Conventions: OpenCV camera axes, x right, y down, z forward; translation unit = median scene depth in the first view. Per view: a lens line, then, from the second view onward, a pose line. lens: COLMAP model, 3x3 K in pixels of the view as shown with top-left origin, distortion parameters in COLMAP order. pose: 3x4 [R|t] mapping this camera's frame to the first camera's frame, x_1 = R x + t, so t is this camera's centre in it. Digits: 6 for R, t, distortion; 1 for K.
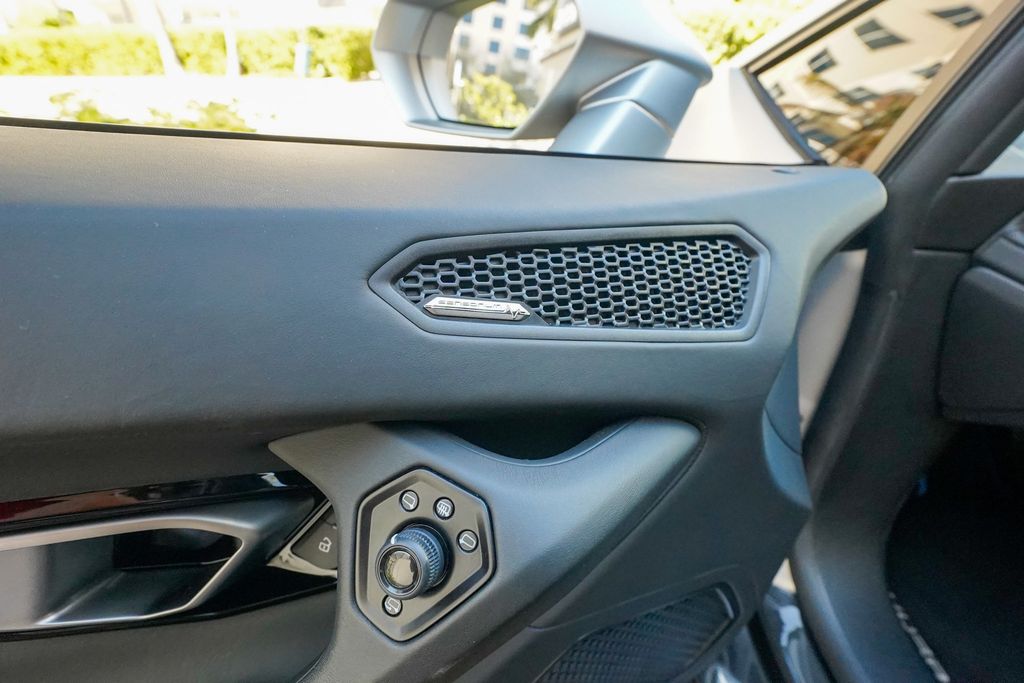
lens RADIAL K [[483.5, 0, 506.1], [0, 483.5, 342.2], [0, 0, 1]] dist [-0.000577, 0.001162]
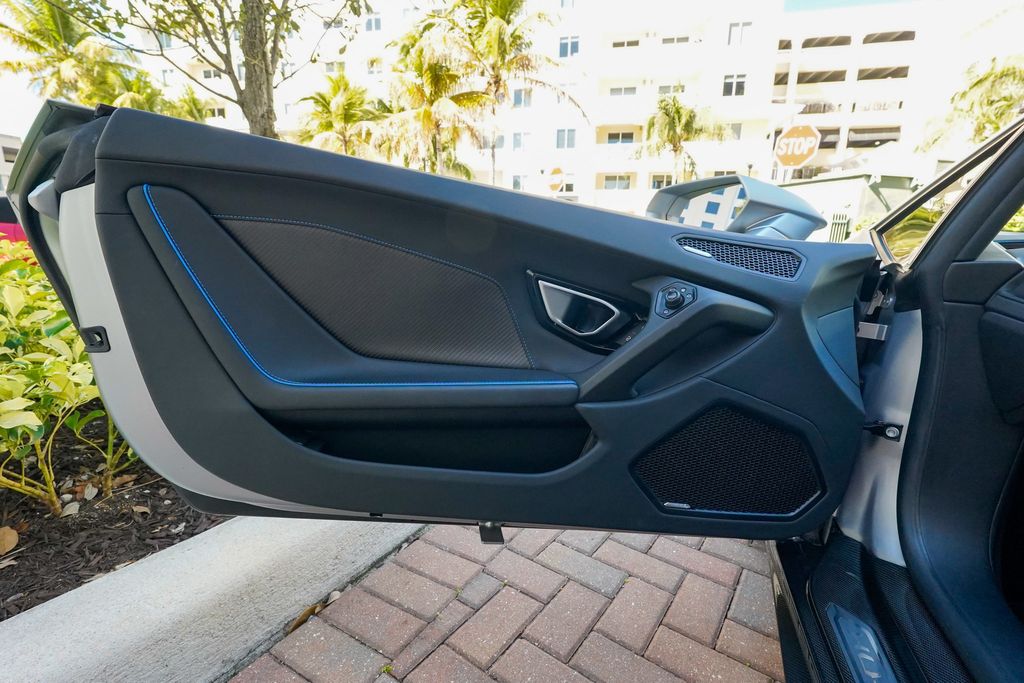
lens RADIAL K [[483.5, 0, 506.1], [0, 483.5, 342.2], [0, 0, 1]] dist [-0.000577, 0.001162]
pose [[0.920600, 0.100034, -0.377477, 0.027353], [-0.223678, 0.927429, -0.299738, 0.895385], [0.320099, 0.360372, 0.876167, -1.107086]]
